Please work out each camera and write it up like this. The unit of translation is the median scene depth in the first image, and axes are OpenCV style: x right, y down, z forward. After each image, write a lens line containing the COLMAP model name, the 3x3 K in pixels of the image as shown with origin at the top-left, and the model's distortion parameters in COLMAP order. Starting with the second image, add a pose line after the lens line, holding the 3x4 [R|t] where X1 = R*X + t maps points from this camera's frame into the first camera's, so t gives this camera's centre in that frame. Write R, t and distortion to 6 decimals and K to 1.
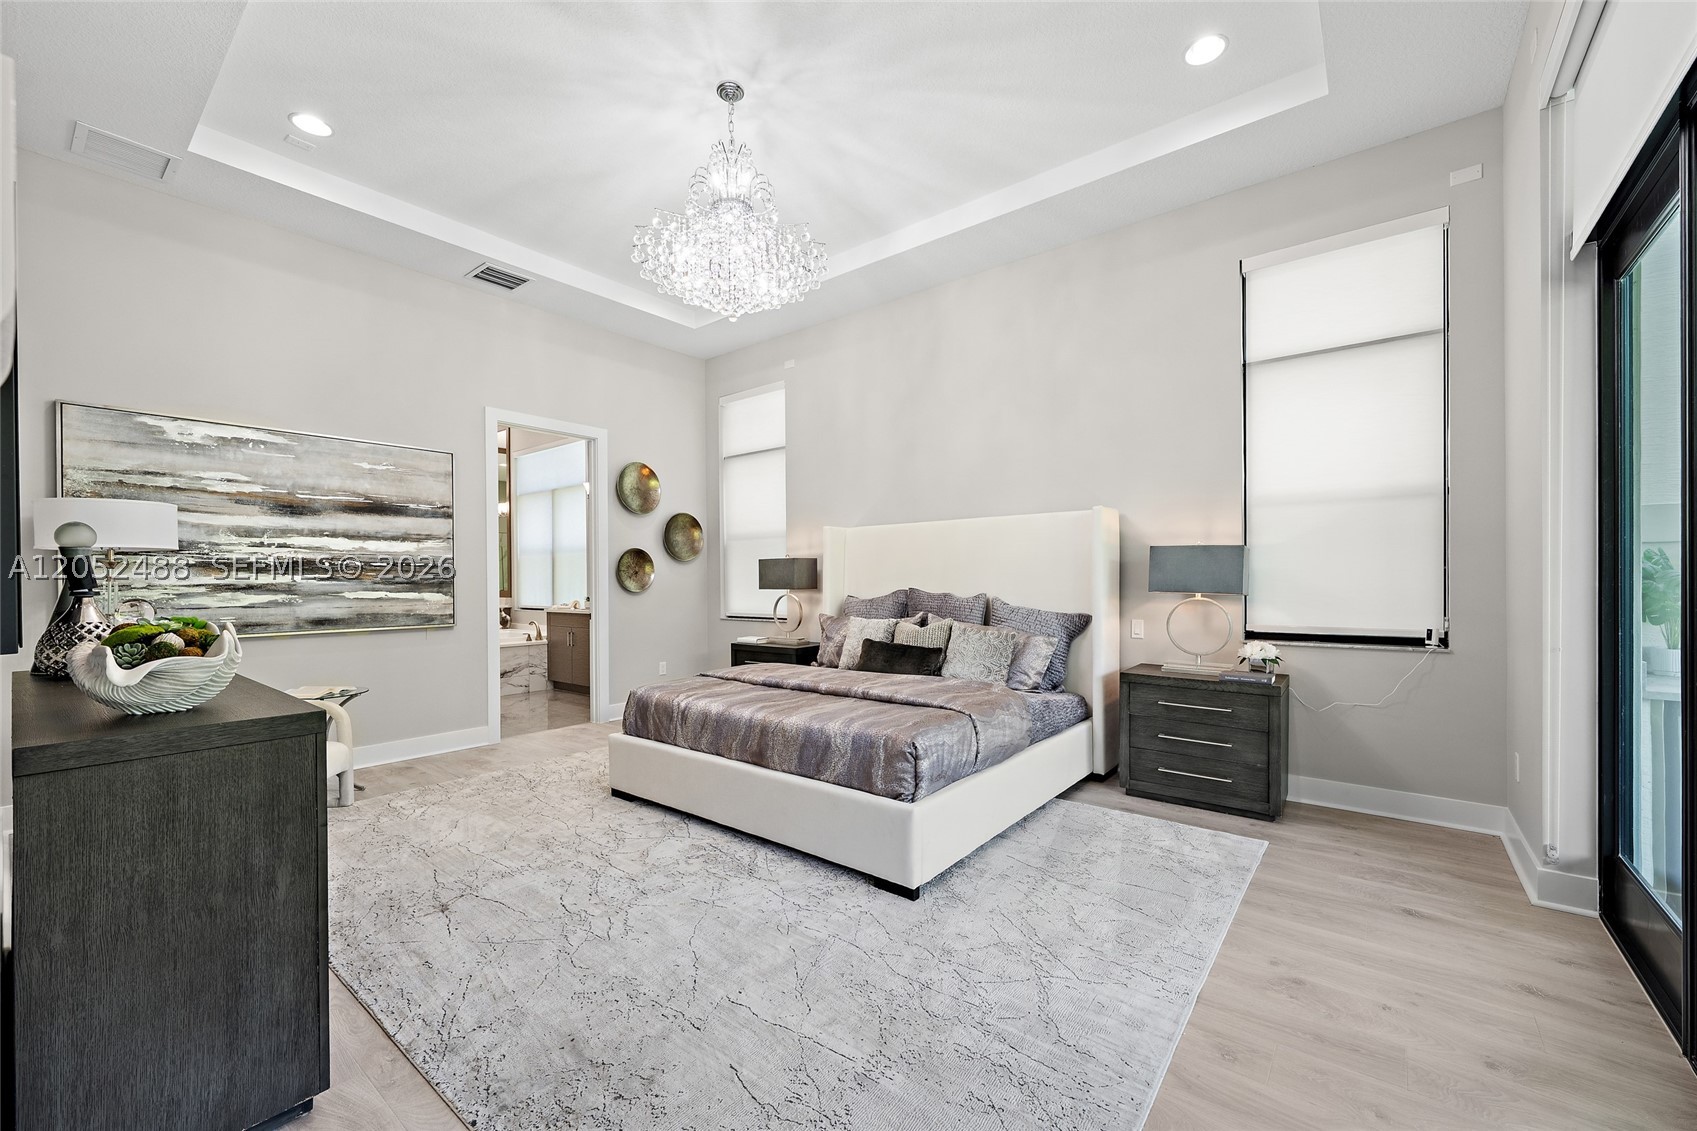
lens RADIAL K [[673.4, 0, 848.5], [0, 673.4, 565.5], [0, 0, 1]] dist [-0.000623, -0.000091]
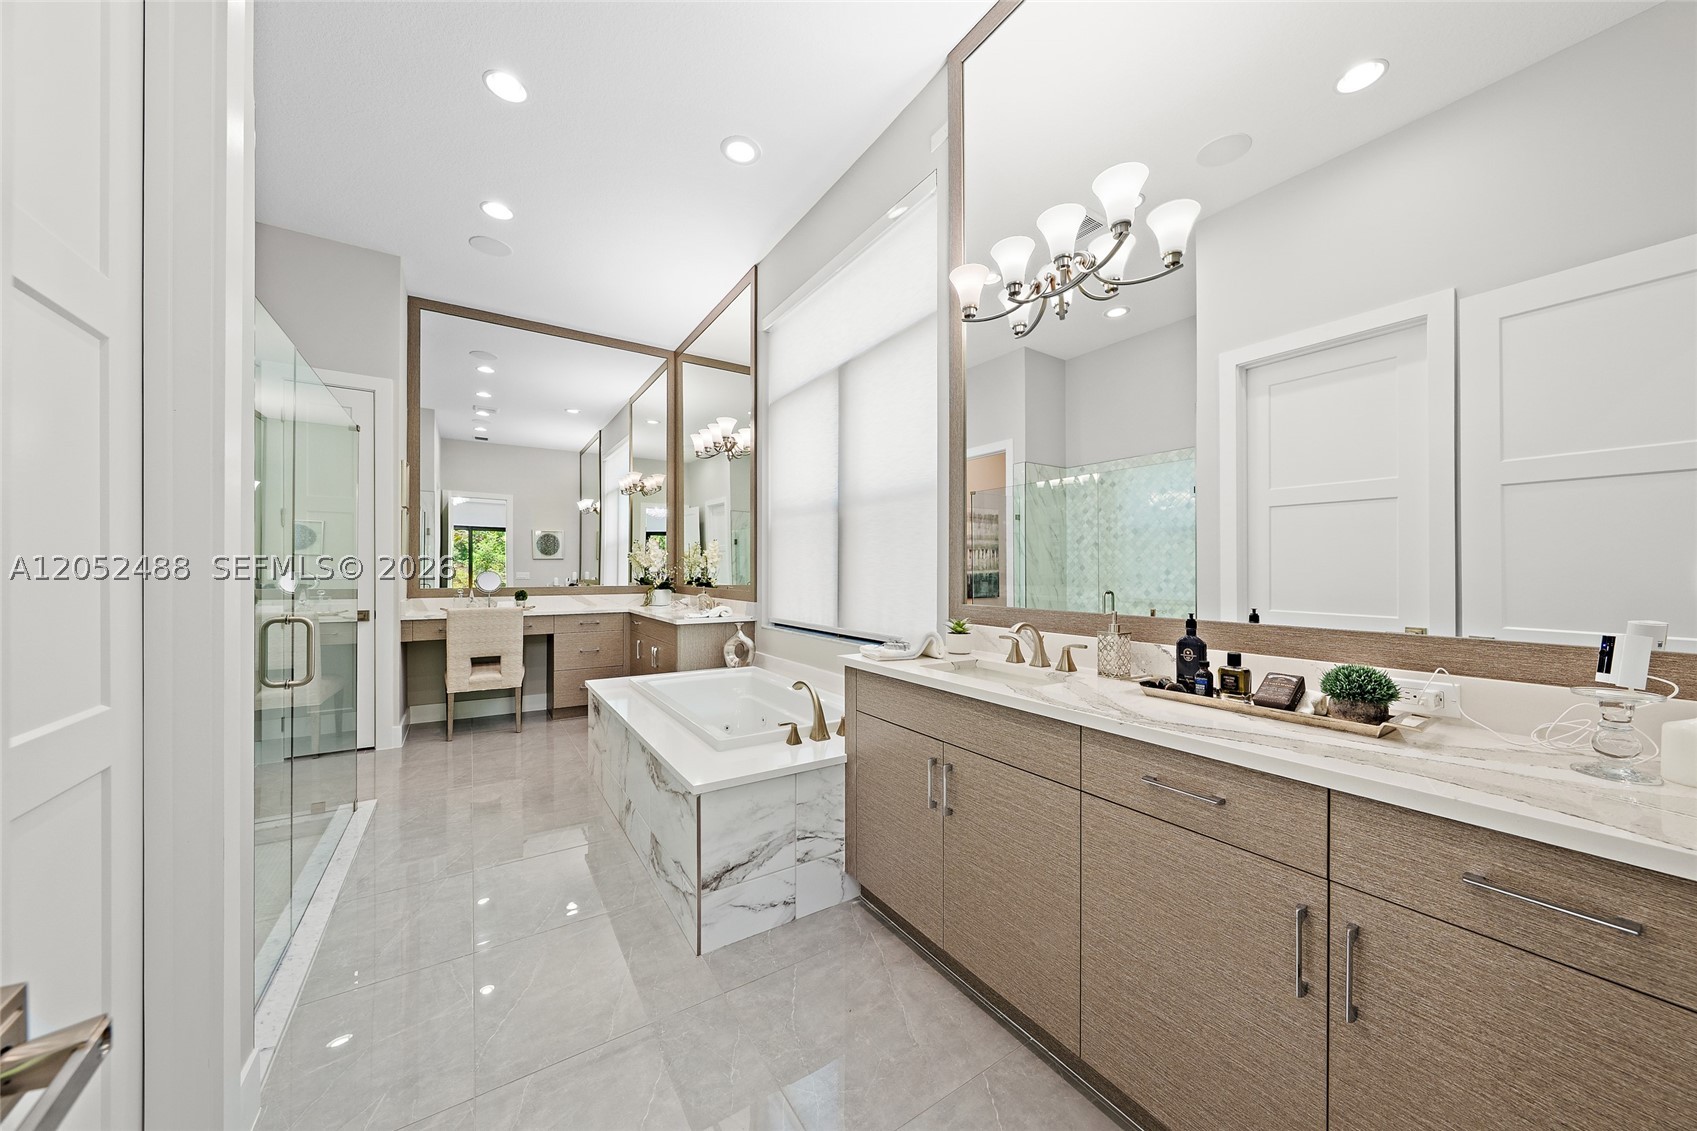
lens RADIAL K [[578.7, 0, 848.5], [0, 578.7, 565.5], [0, 0, 1]] dist [-0.000017, -0.000002]
pose [[0.948923, 0.010791, -0.315324, -0.354708], [-0.011454, 0.999934, -0.000248, 0.021637], [0.315301, 0.003847, 0.948984, 0.725421]]
